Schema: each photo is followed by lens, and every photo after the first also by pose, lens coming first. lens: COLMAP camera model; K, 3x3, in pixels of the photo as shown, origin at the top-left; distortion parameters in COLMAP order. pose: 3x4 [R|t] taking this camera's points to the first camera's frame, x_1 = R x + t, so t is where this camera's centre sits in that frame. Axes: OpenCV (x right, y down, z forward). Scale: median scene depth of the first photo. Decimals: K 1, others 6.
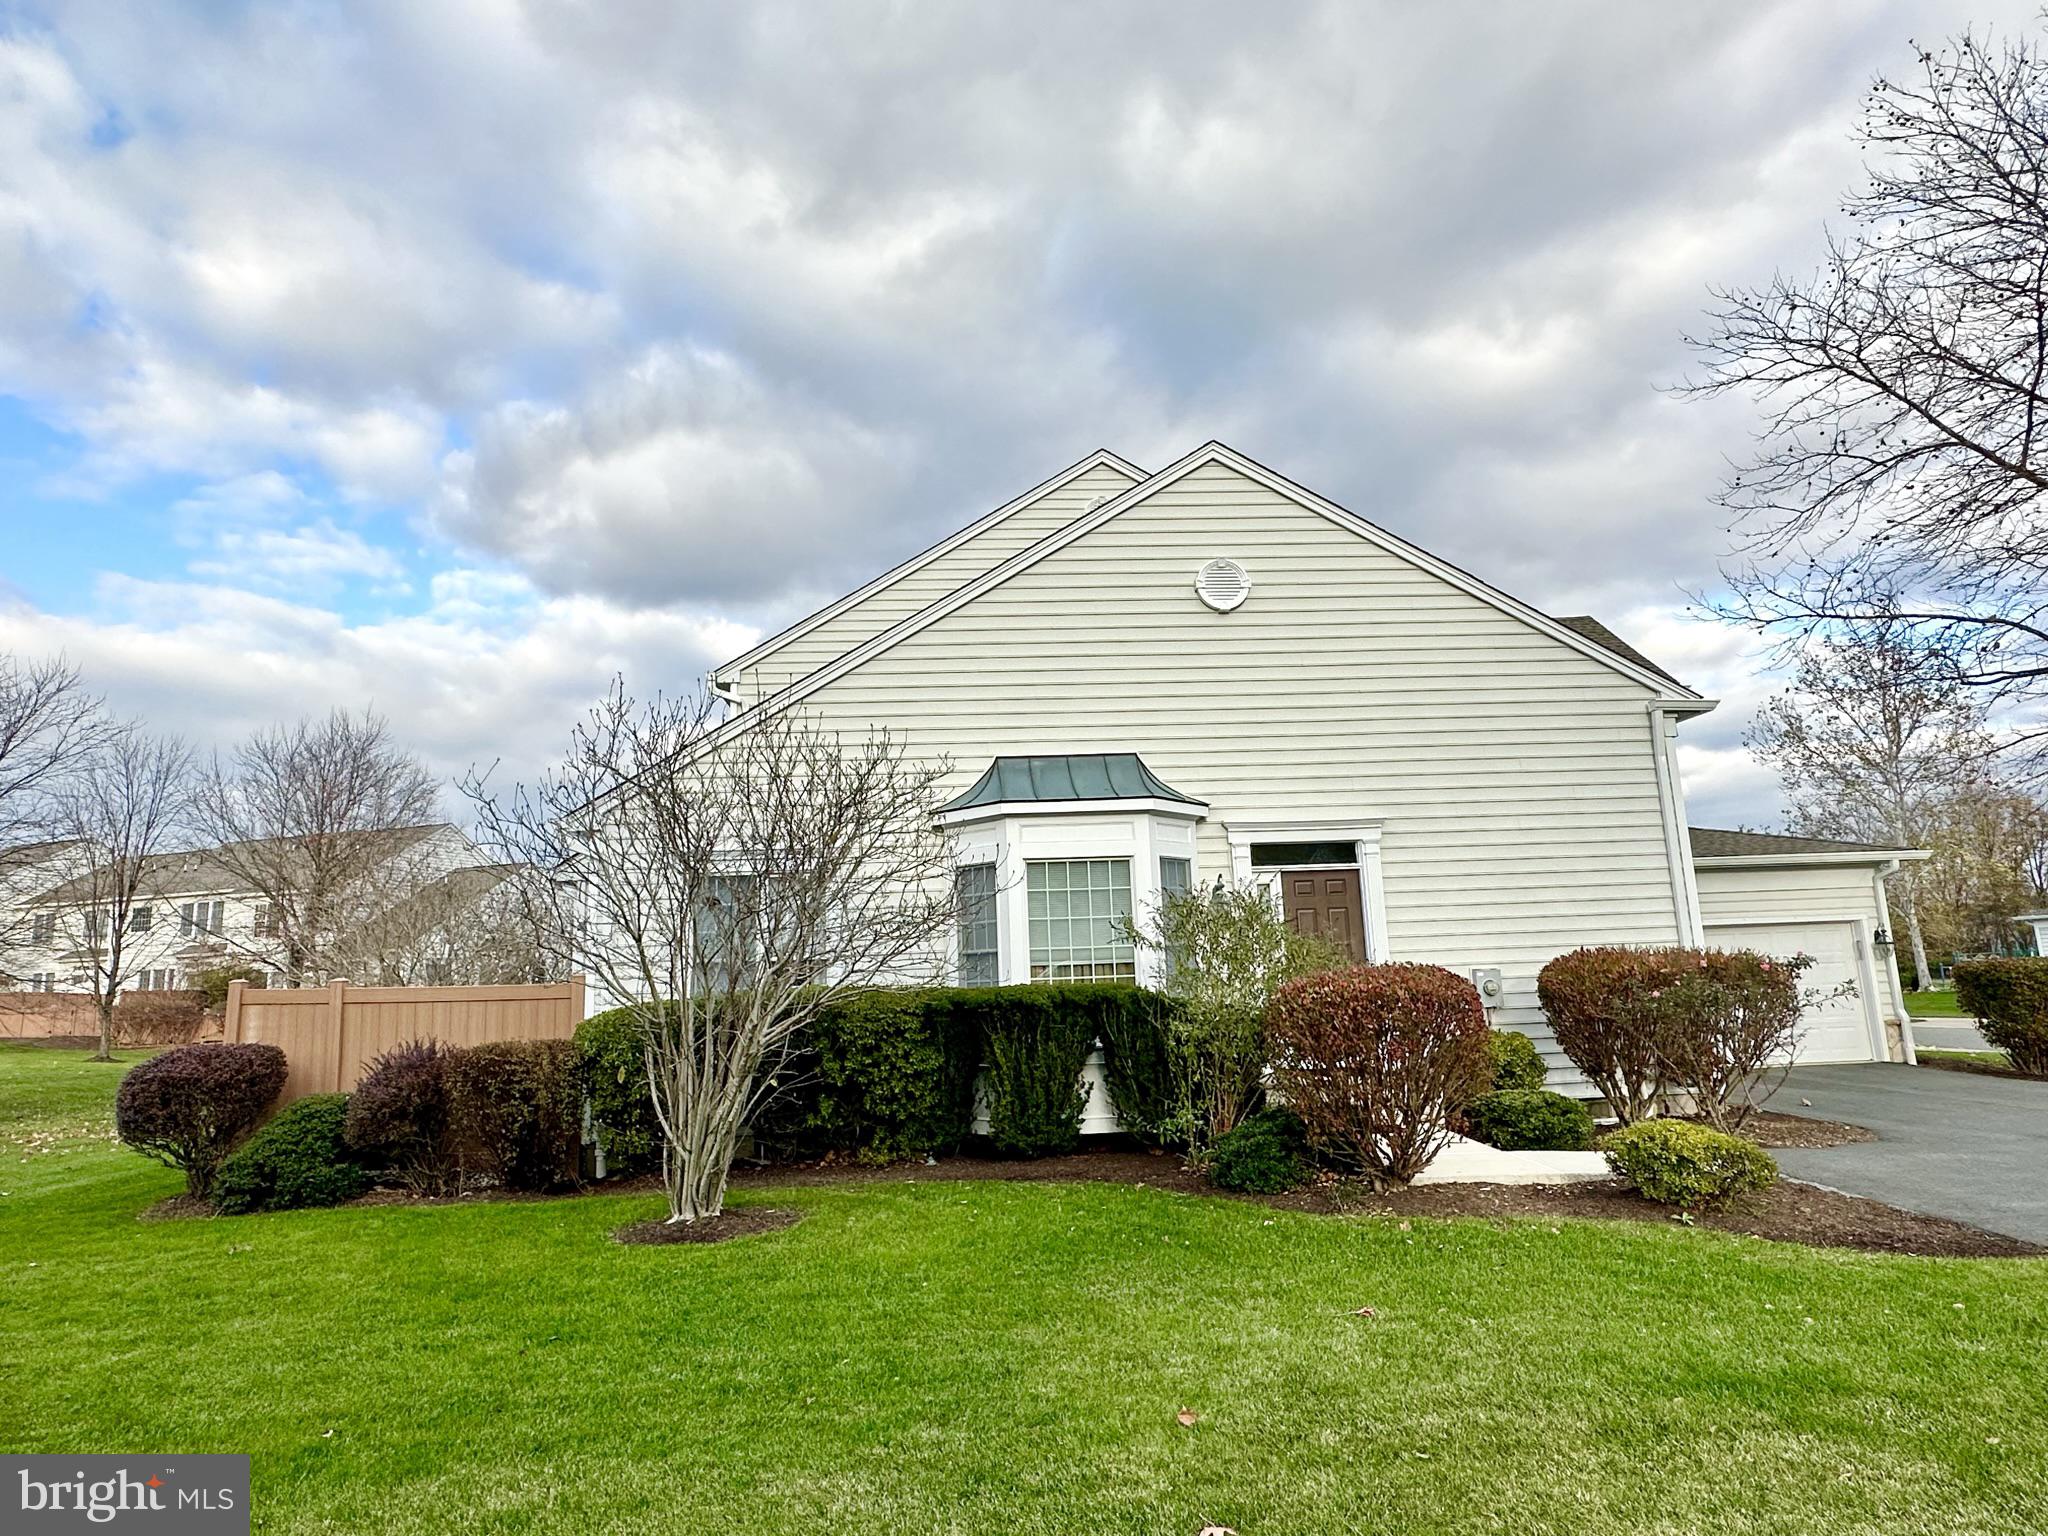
lens RADIAL K [[1104.9, 0, 1022.4], [0, 1104.9, 759.6], [0, 0, 1]] dist [-0.002207, 0.000039]
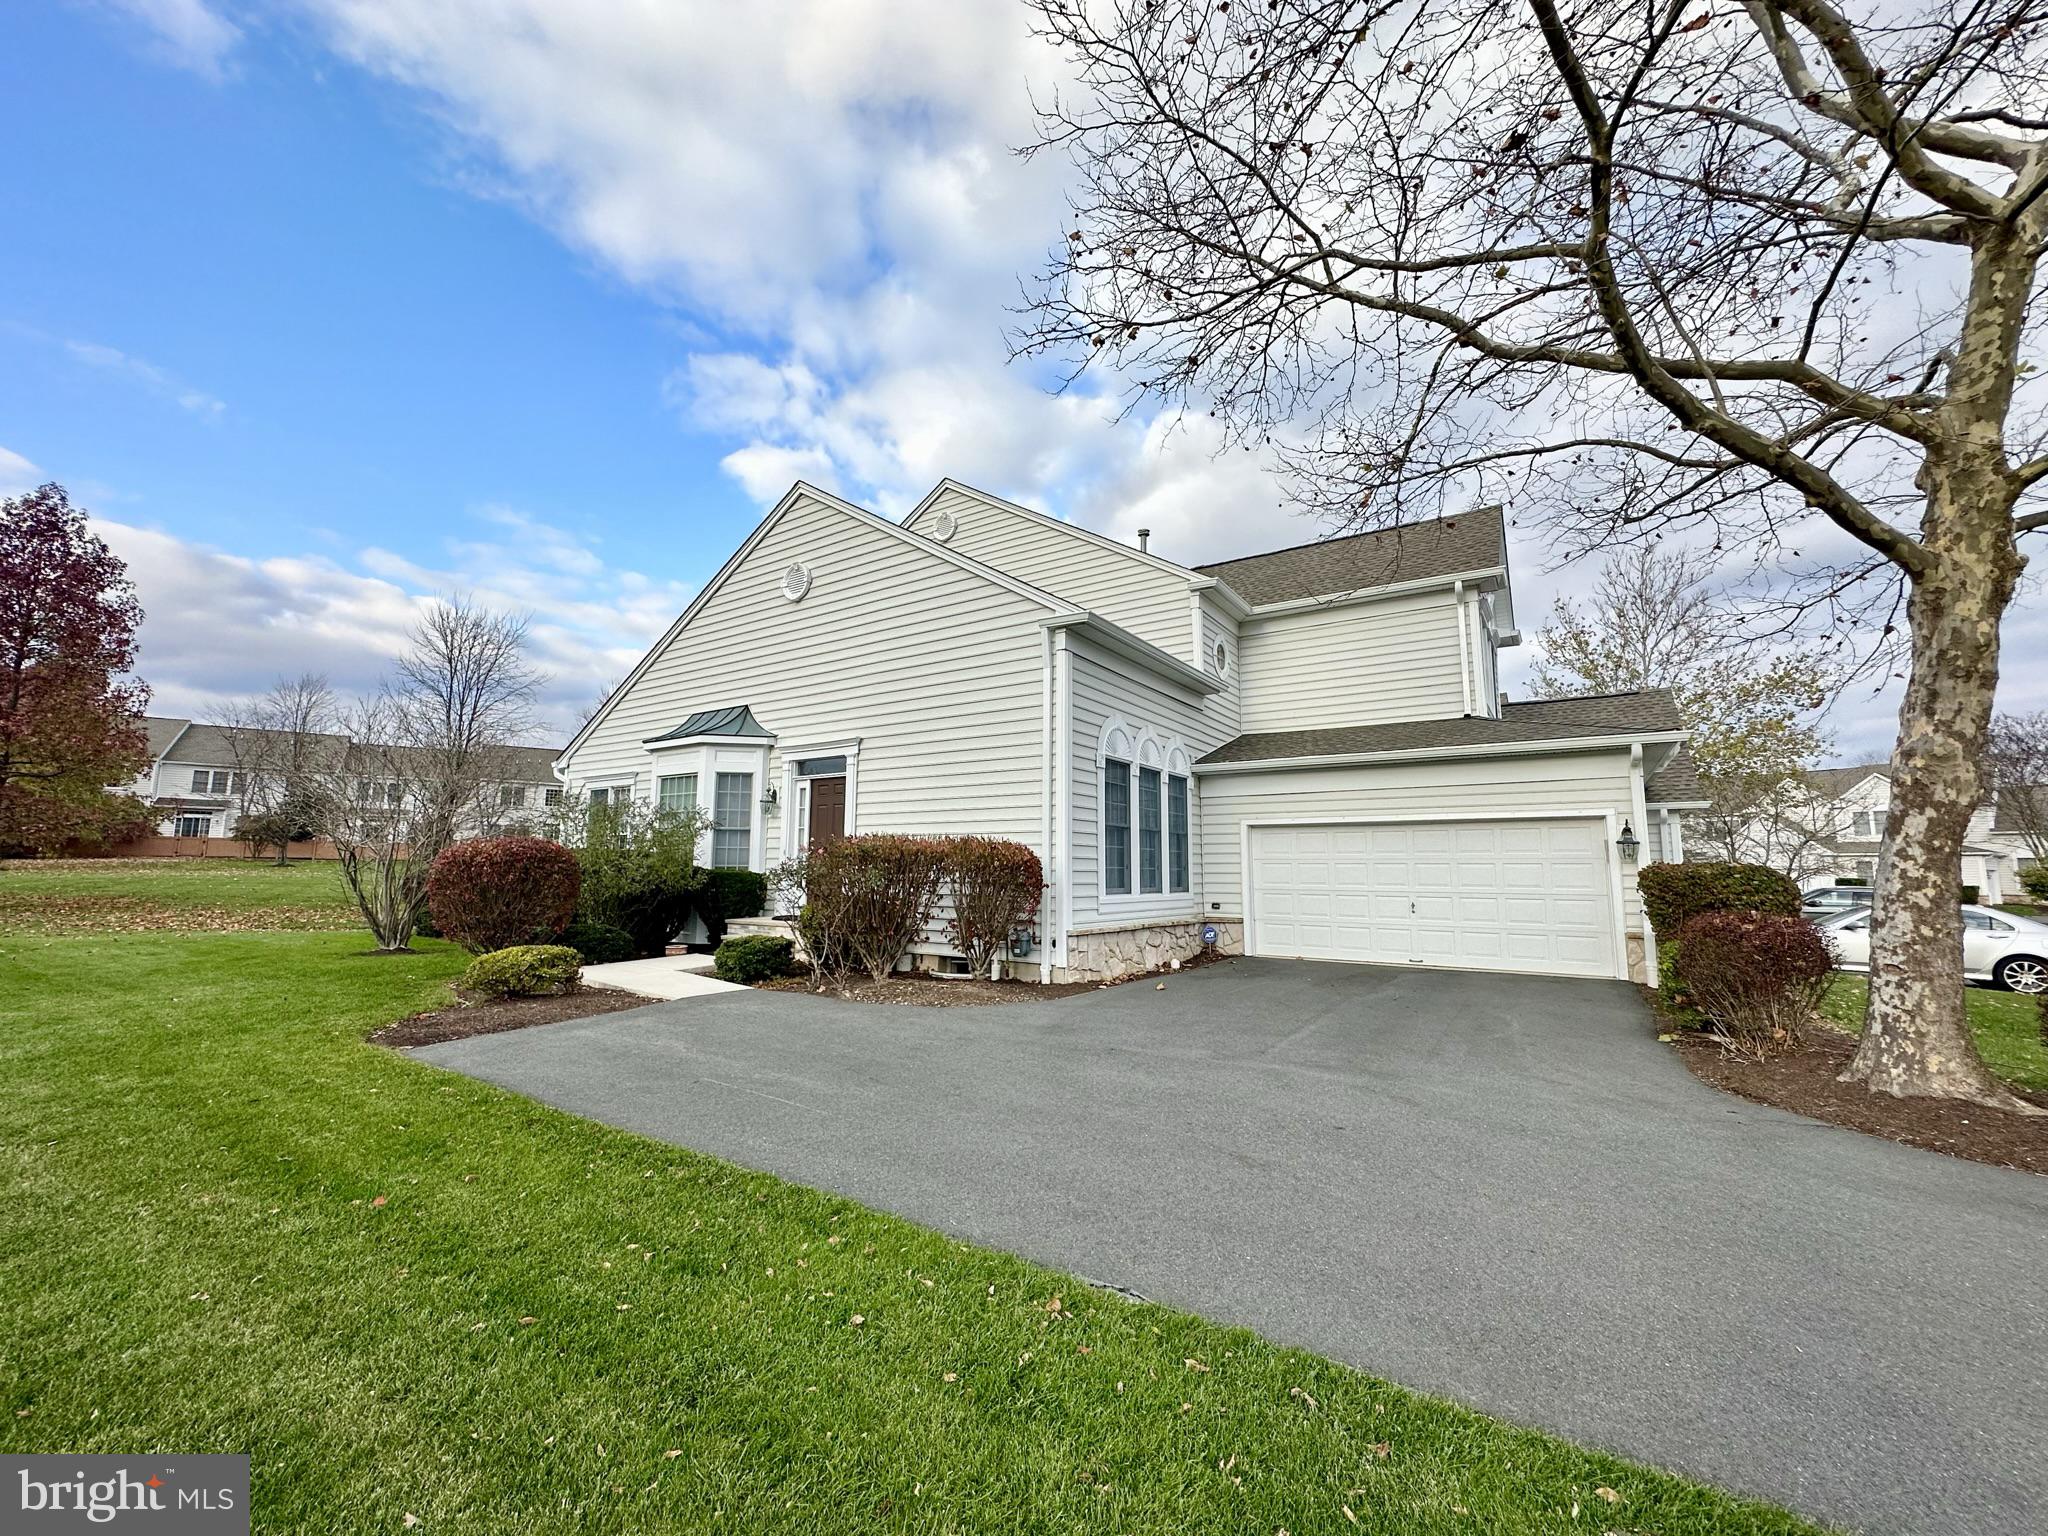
lens RADIAL K [[814.6, 0, 1025.9], [0, 814.6, 764.9], [0, 0, 1]] dist [0.000644, 0.000188]
pose [[0.805075, -0.039037, -0.591887, 0.783704], [0.079389, 0.995946, 0.042297, 0.043533], [0.587836, -0.081041, 0.804911, 0.228357]]
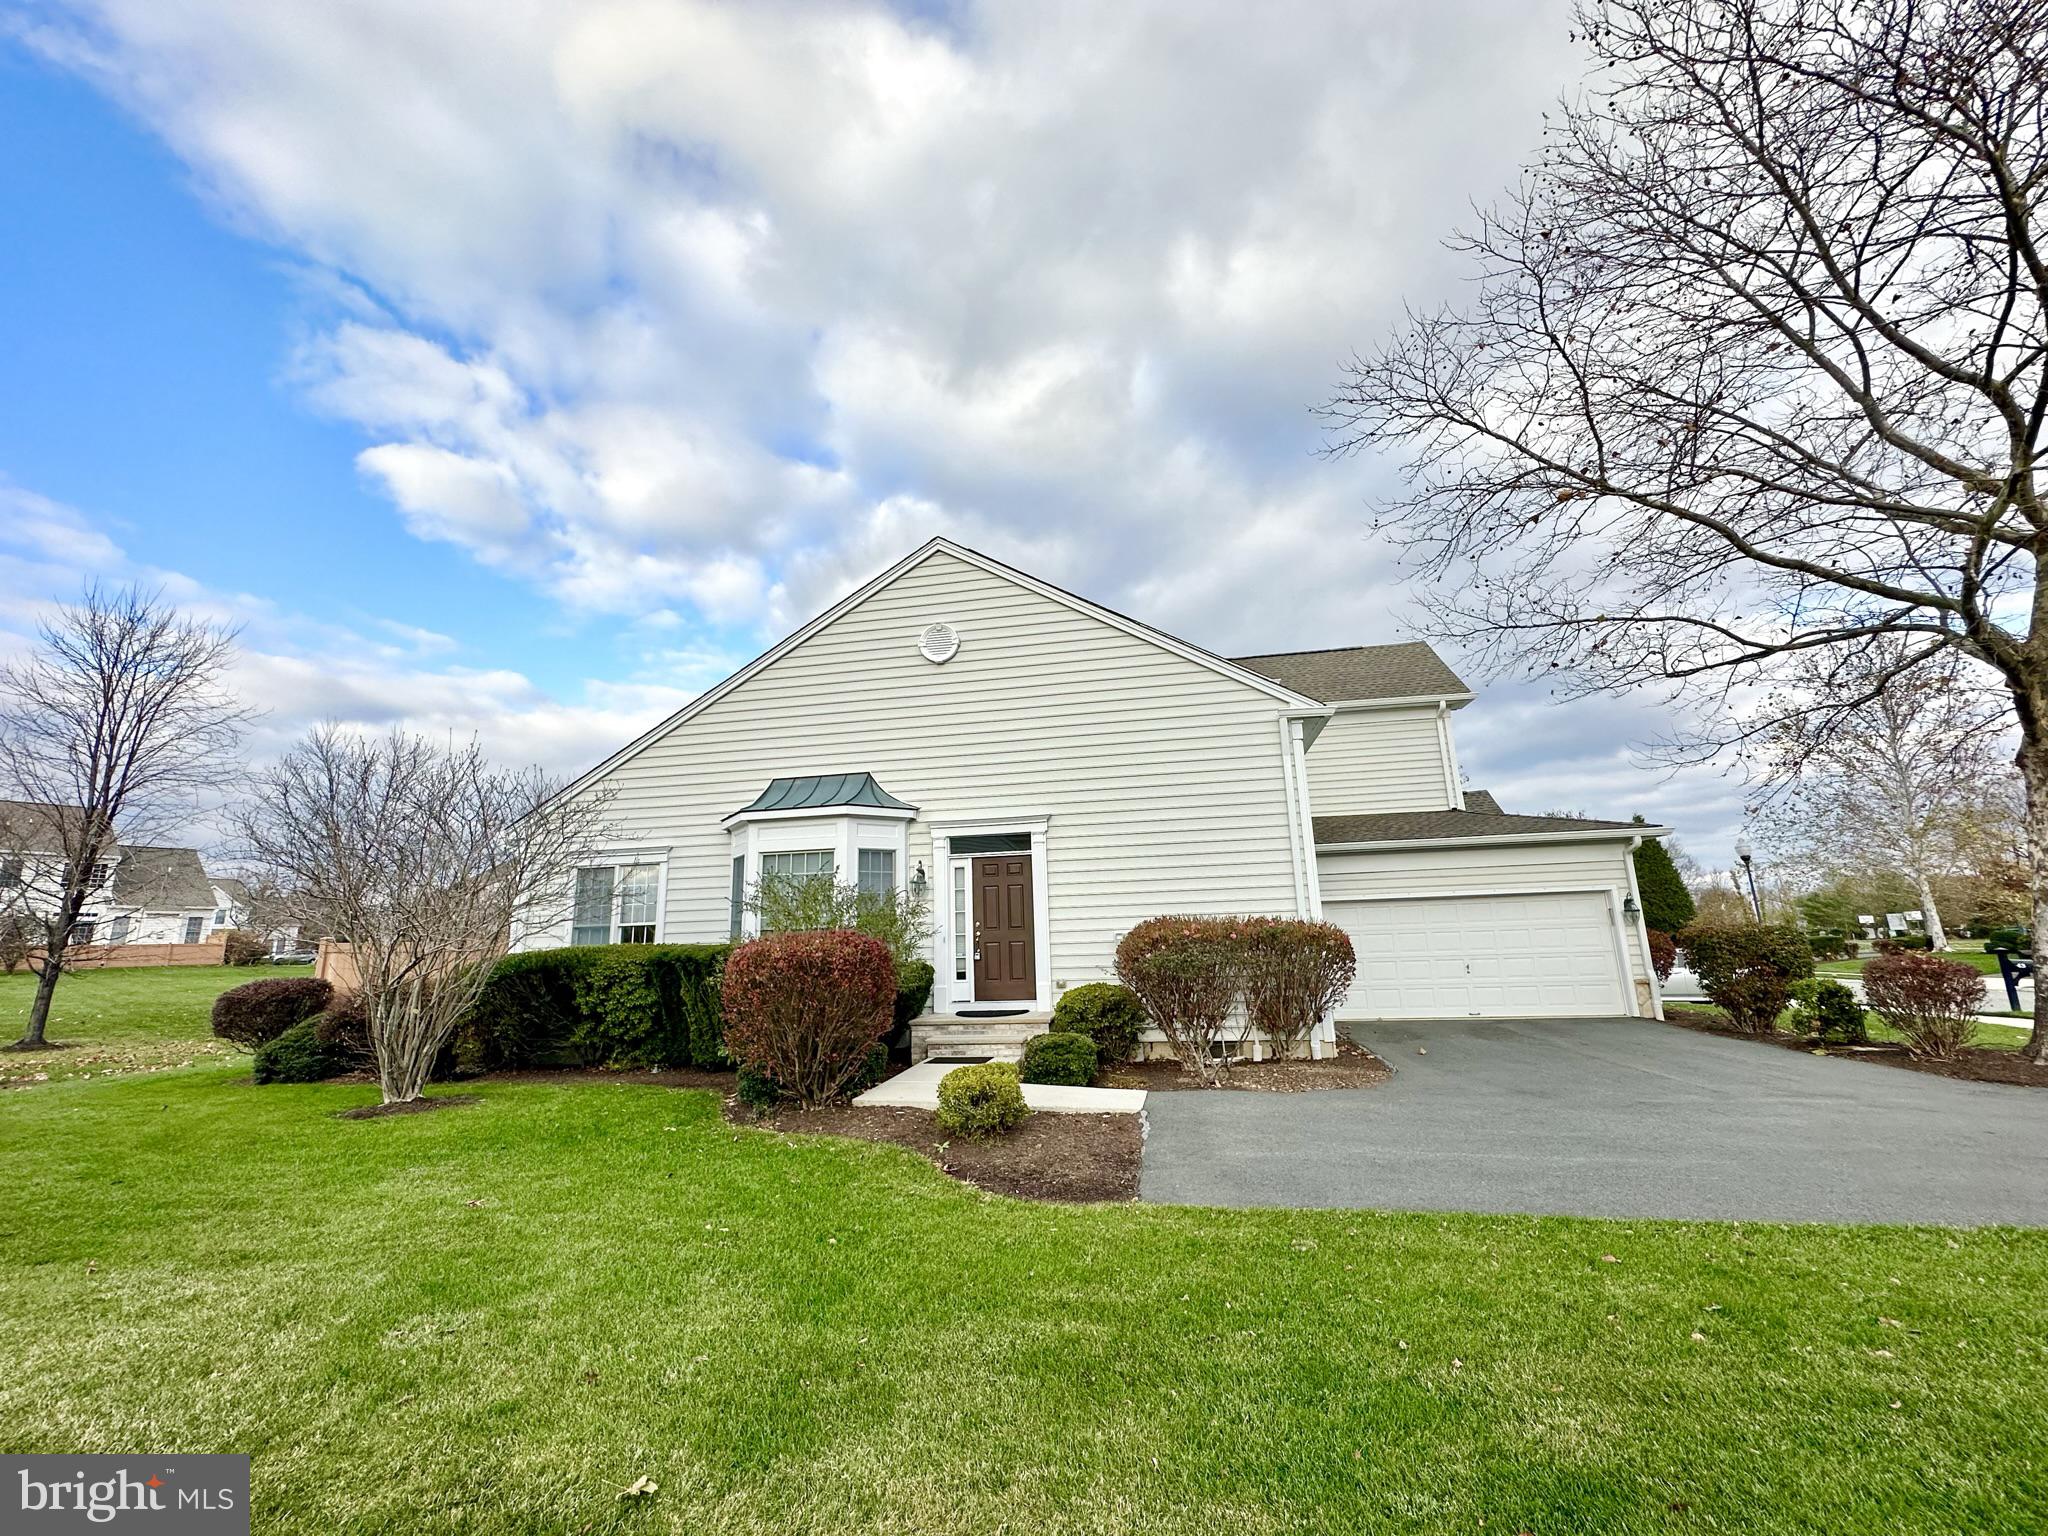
lens RADIAL K [[814.6, 0, 1025.9], [0, 814.6, 764.9], [0, 0, 1]] dist [0.000644, 0.000188]
pose [[0.975535, -0.044837, -0.215225, 0.367654], [0.040818, 0.998900, -0.023082, 0.011933], [0.216023, 0.013732, 0.976292, 0.051923]]
